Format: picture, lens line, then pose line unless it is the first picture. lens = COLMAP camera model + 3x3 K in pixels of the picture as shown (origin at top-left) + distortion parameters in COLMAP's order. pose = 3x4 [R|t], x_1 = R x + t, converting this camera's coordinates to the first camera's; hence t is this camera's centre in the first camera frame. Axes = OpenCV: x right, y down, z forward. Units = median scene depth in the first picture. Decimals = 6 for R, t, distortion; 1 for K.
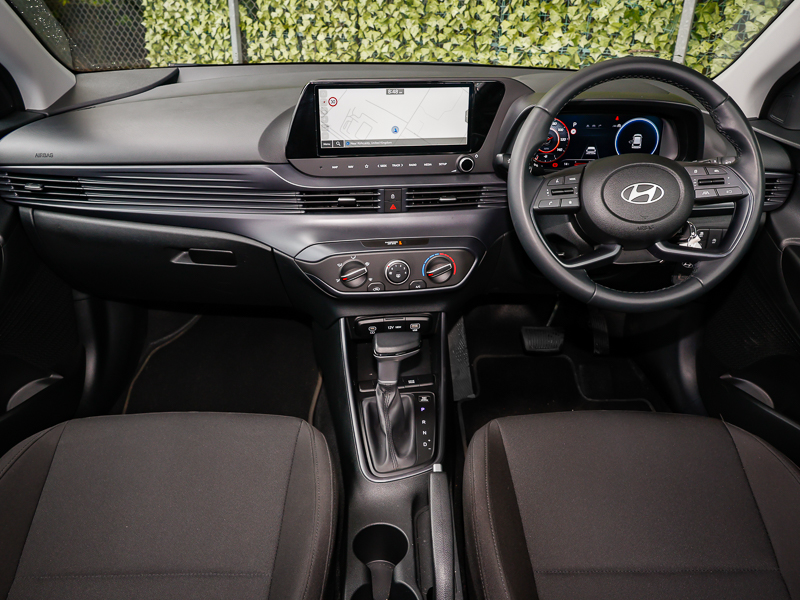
lens RADIAL K [[629.7, 0, 397.0], [0, 629.7, 296.0], [0, 0, 1]] dist [0.009932, 0.005672]
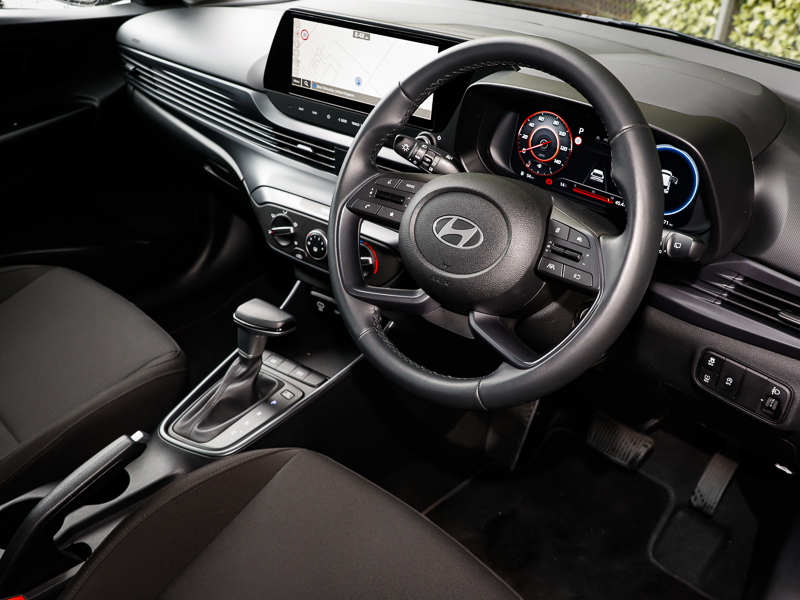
lens RADIAL K [[759.7, 0, 402.1], [0, 759.7, 297.6], [0, 0, 1]] dist [0.017353, 0.000000]
pose [[0.710890, 0.368511, -0.599028, 0.718432], [-0.354945, 0.923295, 0.146767, -0.162735], [0.607165, 0.108286, 0.787162, 0.267876]]
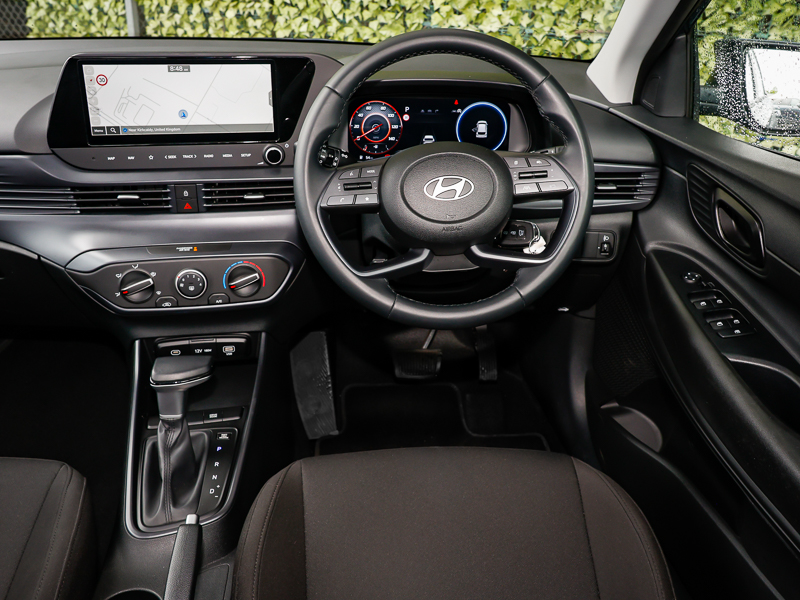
lens RADIAL K [[737.5, 0, 387.1], [0, 737.5, 297.9], [0, 0, 1]] dist [0.015560, 0.000000]
pose [[0.999398, -0.006493, 0.034067, 0.225425], [0.007392, 0.999625, -0.026354, 0.008365], [-0.033883, 0.026590, 0.999072, 0.014804]]
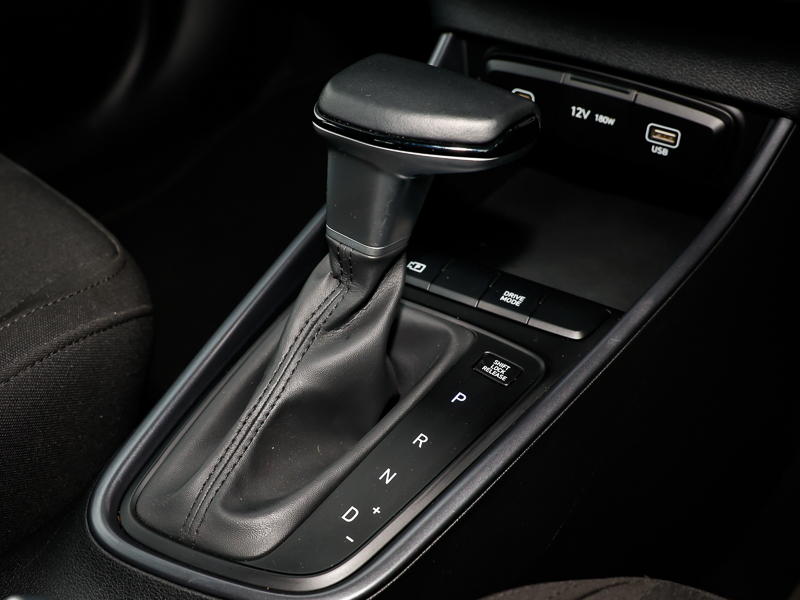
lens RADIAL K [[984.3, 0, 399.2], [0, 984.3, 302.6], [0, 0, 1]] dist [0.017094, 0.000000]
pose [[0.749114, 0.390028, -0.535449, 0.219650], [-0.310751, 0.920745, 0.235930, 0.054117], [0.585031, -0.010347, 0.810945, 0.642327]]
